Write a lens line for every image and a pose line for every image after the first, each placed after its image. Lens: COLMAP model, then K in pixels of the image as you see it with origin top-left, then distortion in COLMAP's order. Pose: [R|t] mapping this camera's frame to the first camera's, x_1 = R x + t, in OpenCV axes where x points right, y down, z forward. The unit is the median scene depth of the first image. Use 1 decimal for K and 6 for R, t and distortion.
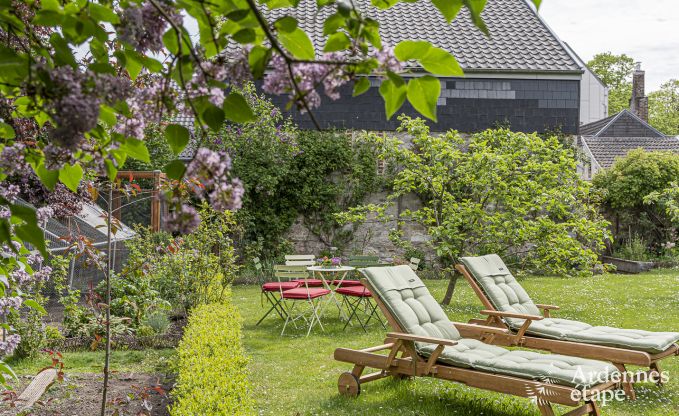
lens RADIAL K [[340.7, 0, 339.0], [0, 340.7, 212.6], [0, 0, 1]] dist [-0.000158, -0.000461]
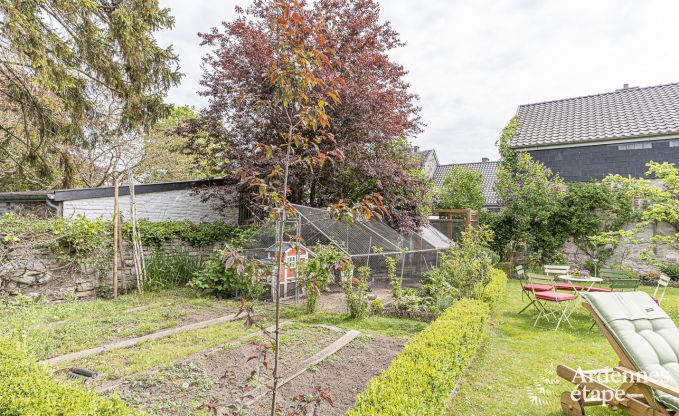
lens RADIAL K [[340.7, 0, 339.0], [0, 340.7, 212.6], [0, 0, 1]] dist [-0.000158, -0.000461]
pose [[0.877612, -0.007689, -0.479310, -0.234325], [-0.023508, 0.997978, -0.059052, 0.011143], [0.478795, 0.063093, 0.875657, -0.692717]]
